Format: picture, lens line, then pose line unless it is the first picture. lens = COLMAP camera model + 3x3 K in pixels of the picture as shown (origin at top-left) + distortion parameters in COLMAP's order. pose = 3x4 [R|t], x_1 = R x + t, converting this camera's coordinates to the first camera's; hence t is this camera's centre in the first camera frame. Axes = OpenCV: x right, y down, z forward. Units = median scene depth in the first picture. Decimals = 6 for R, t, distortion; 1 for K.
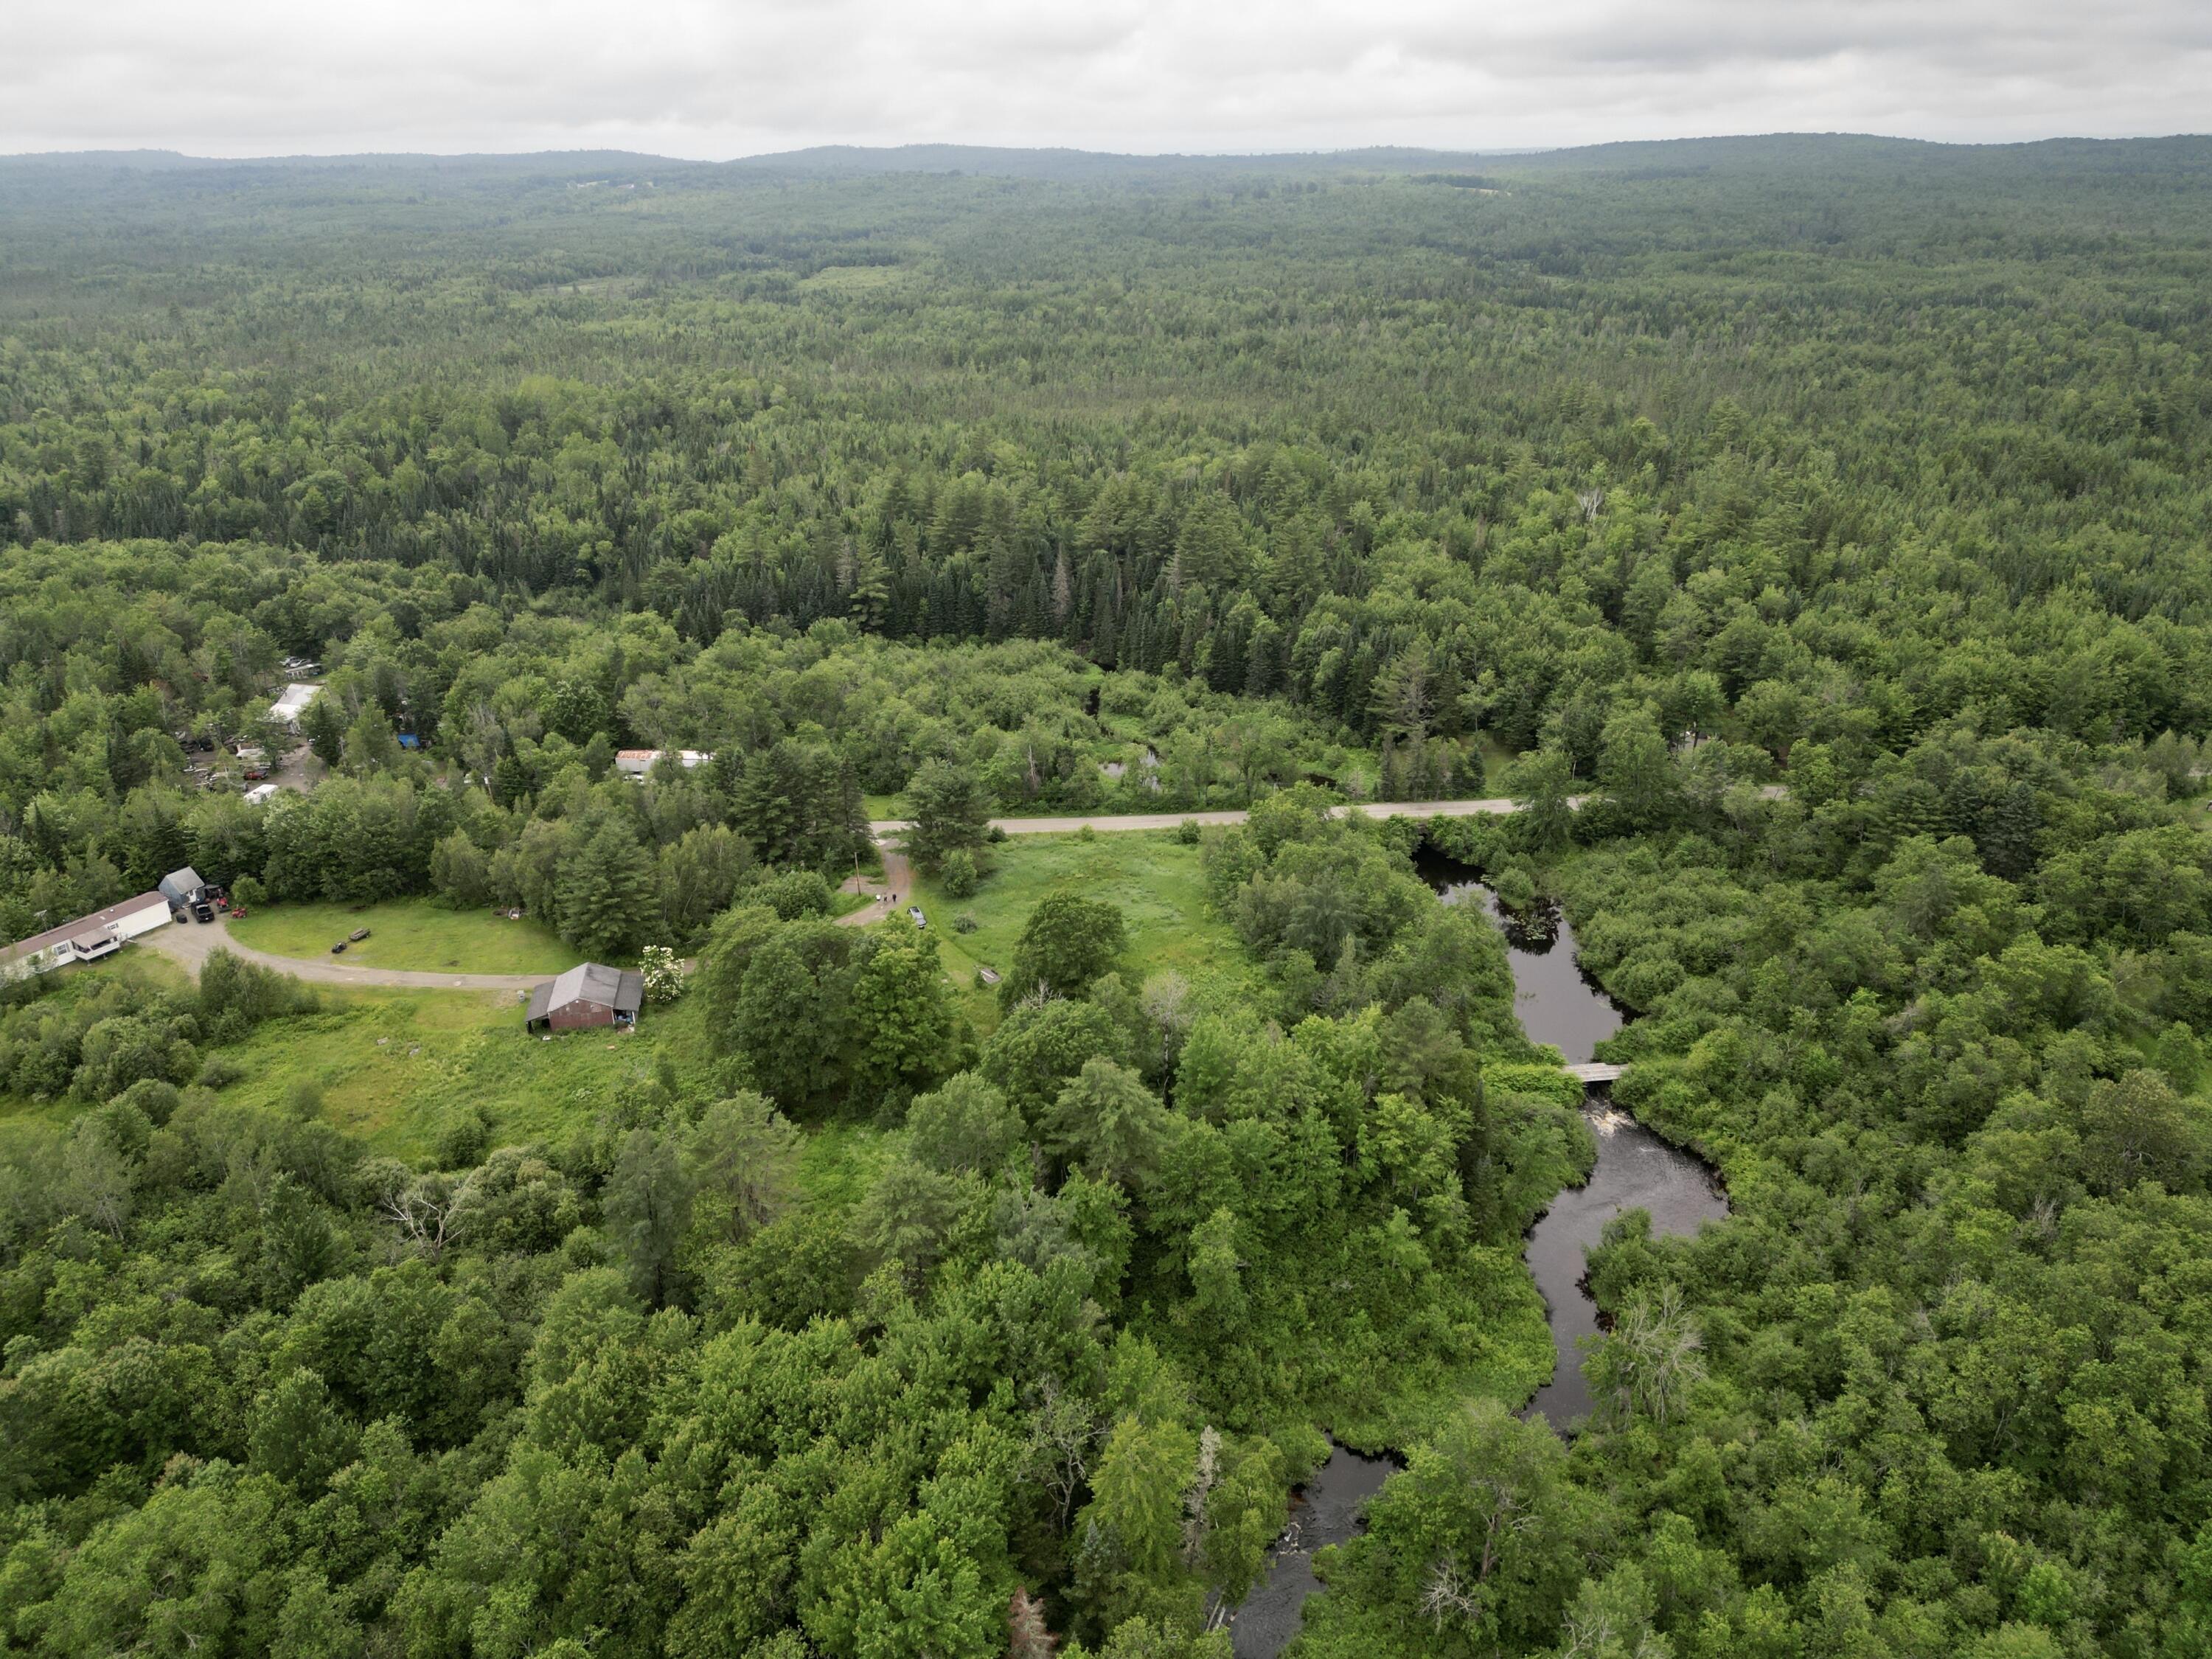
lens RADIAL K [[1559.9, 0, 1112.2], [0, 1559.9, 848.5], [0, 0, 1]] dist [0.080765, -0.081176]
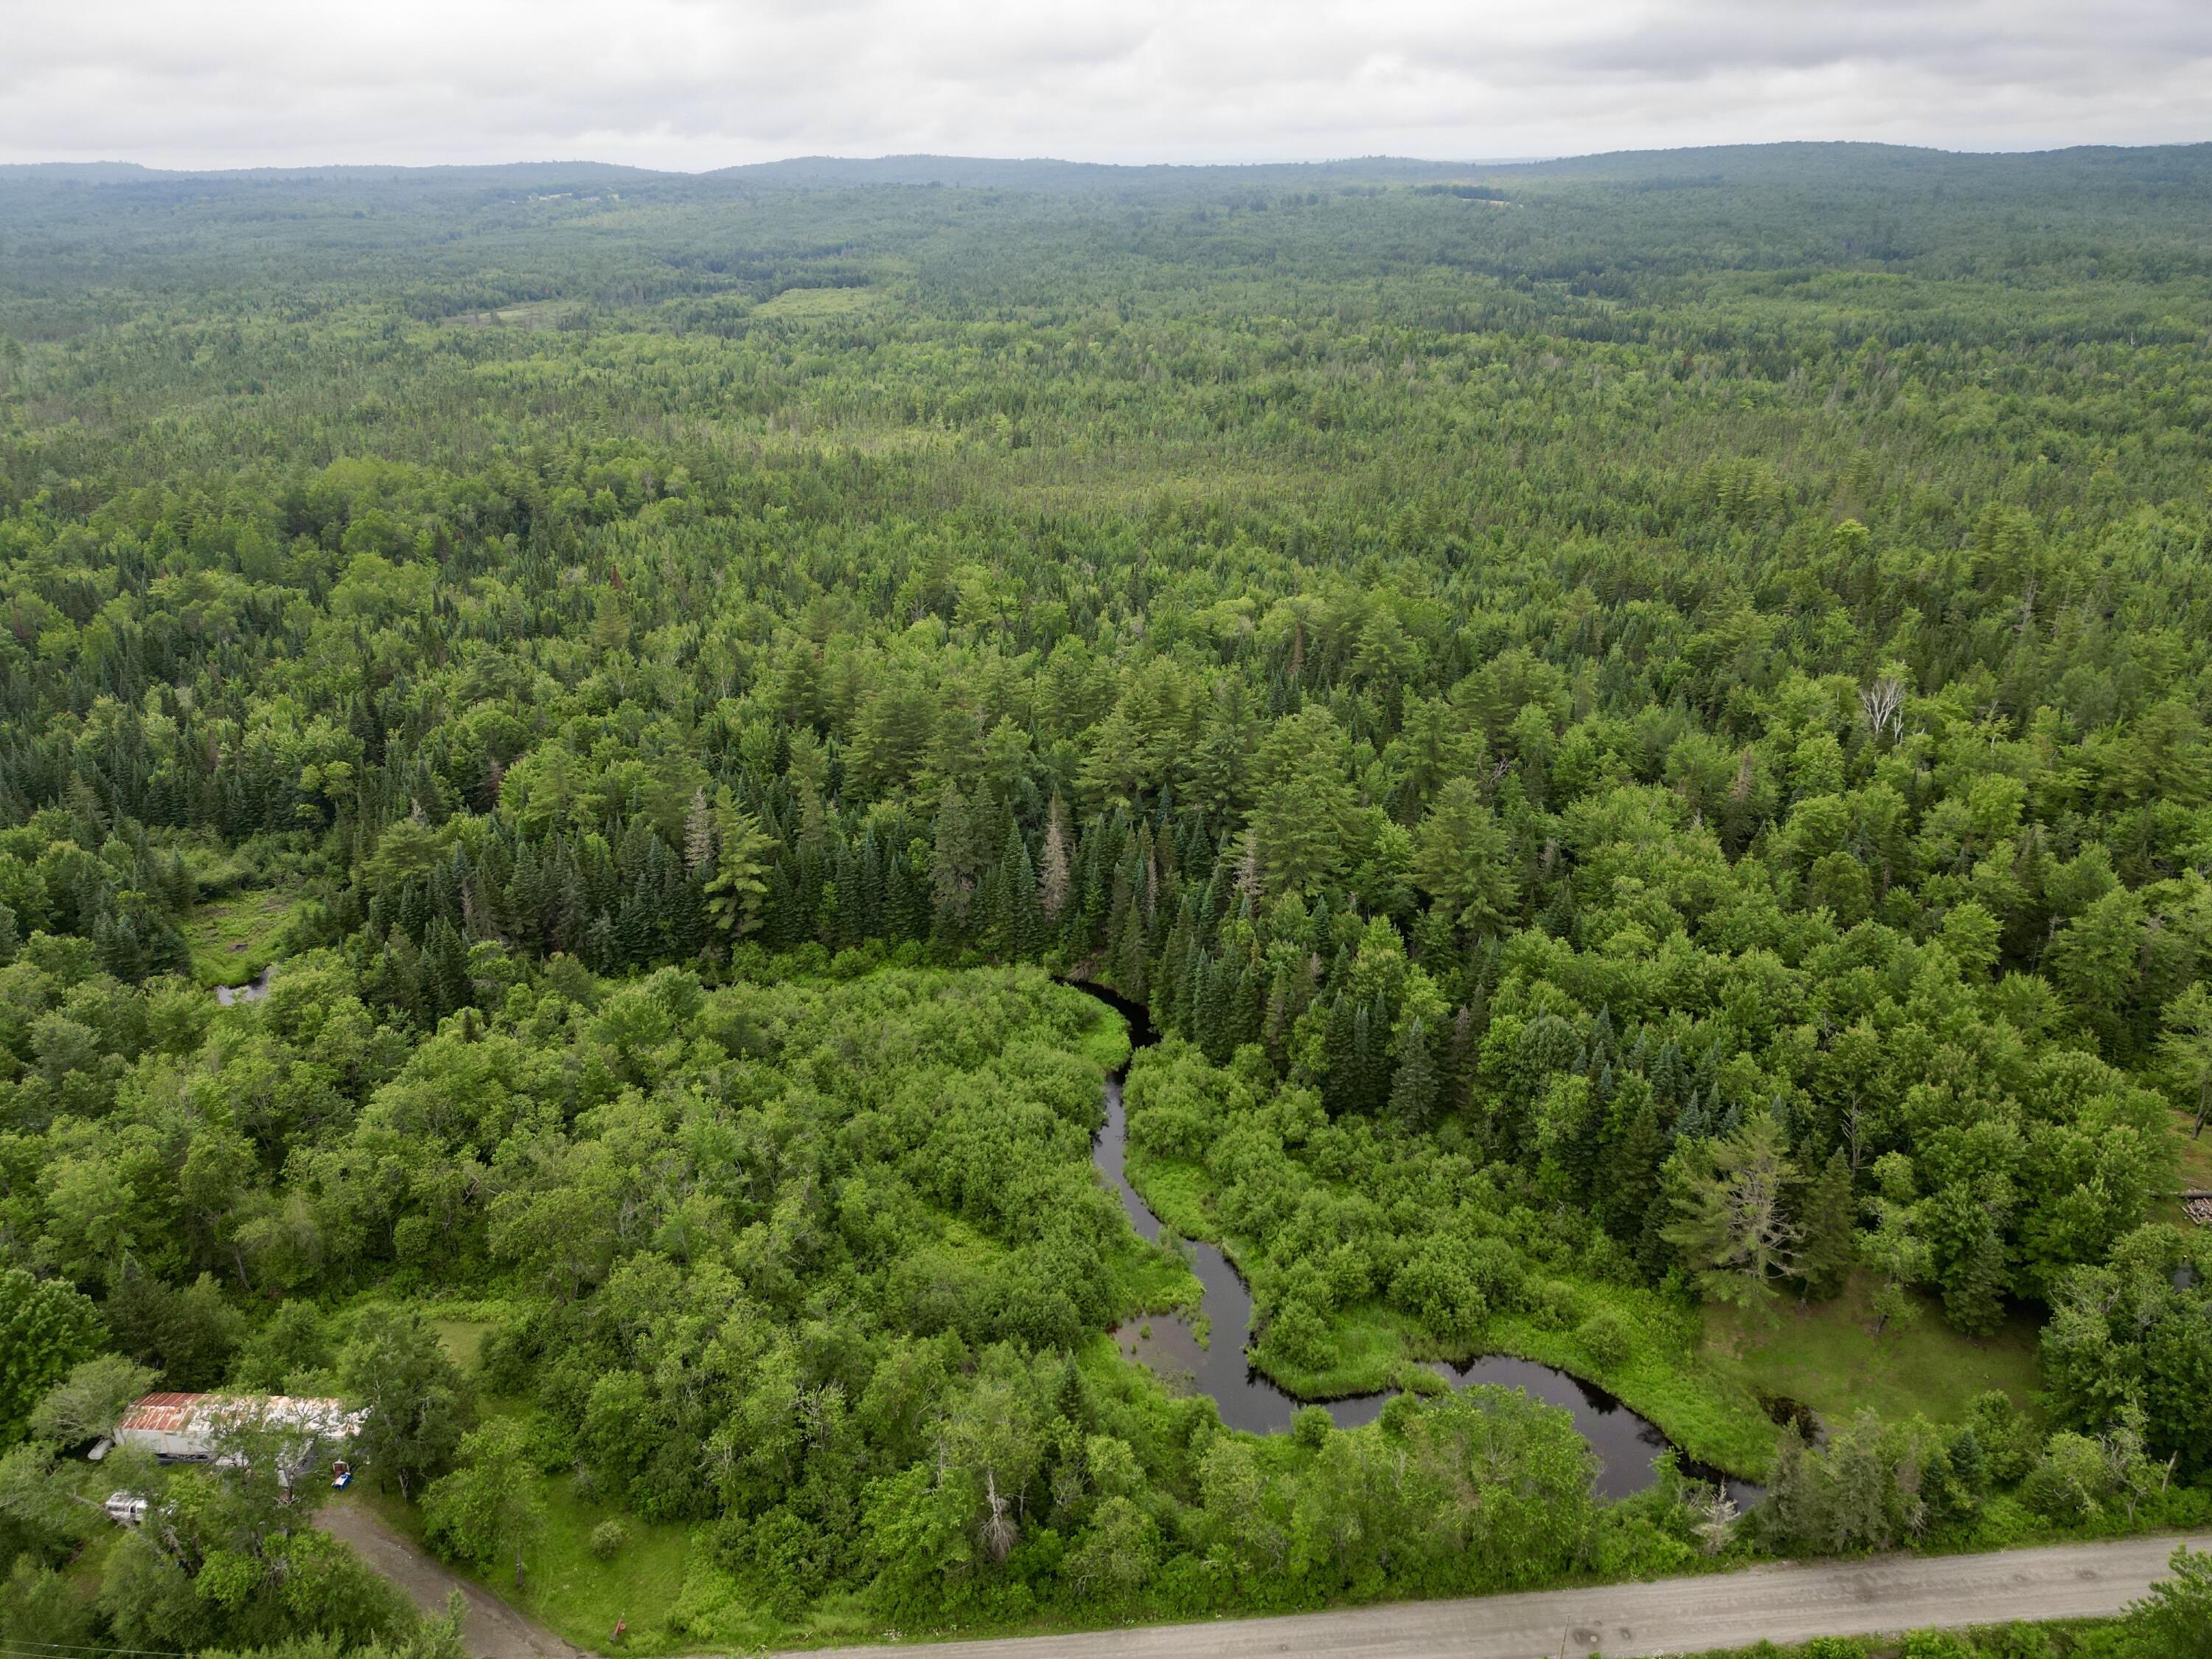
lens RADIAL K [[1559.9, 0, 1108.9], [0, 1559.9, 825.0], [0, 0, 1]] dist [0.080765, -0.081176]
pose [[0.999972, -0.004548, 0.005976, -0.008114], [0.004655, 0.999827, -0.018012, -0.091636], [-0.005893, 0.018039, 0.999820, 0.208380]]
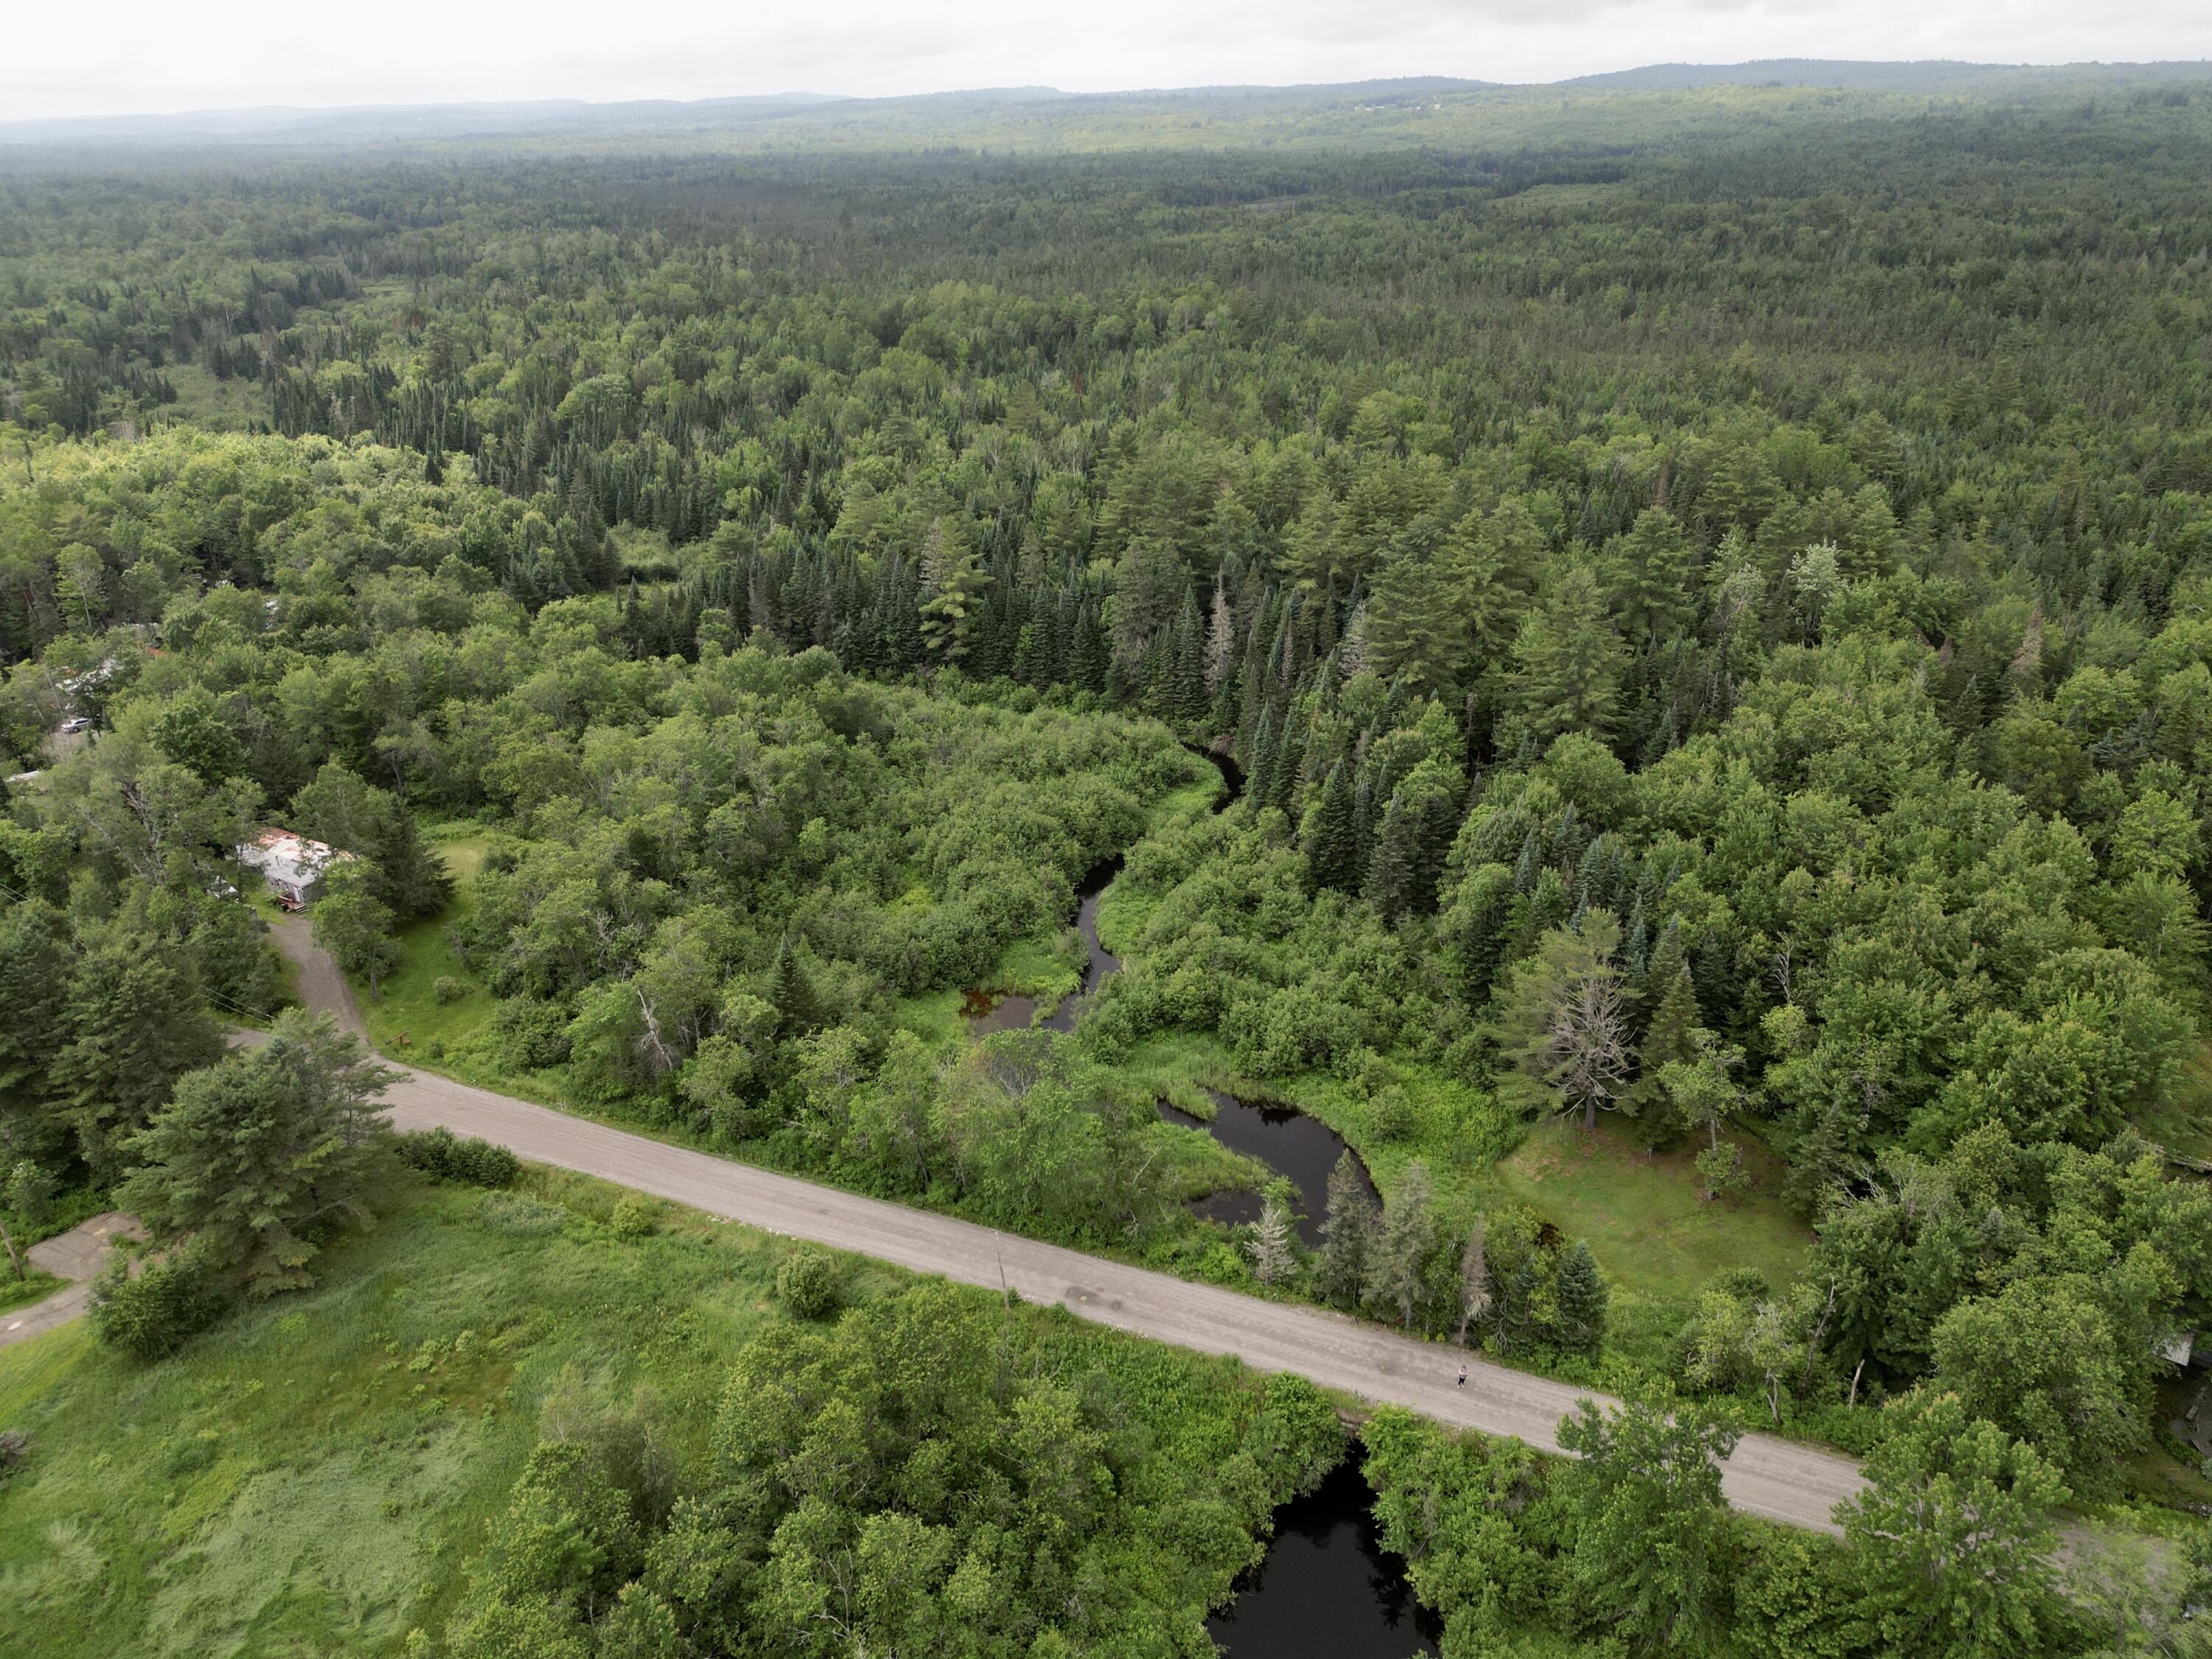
lens RADIAL K [[1559.9, 0, 1107.2], [0, 1559.9, 826.8], [0, 0, 1]] dist [0.080765, -0.081176]
pose [[0.883232, 0.188723, -0.429284, 0.107999], [-0.178472, 0.981833, 0.064438, -0.066896], [0.433646, 0.019701, 0.900868, 0.231651]]
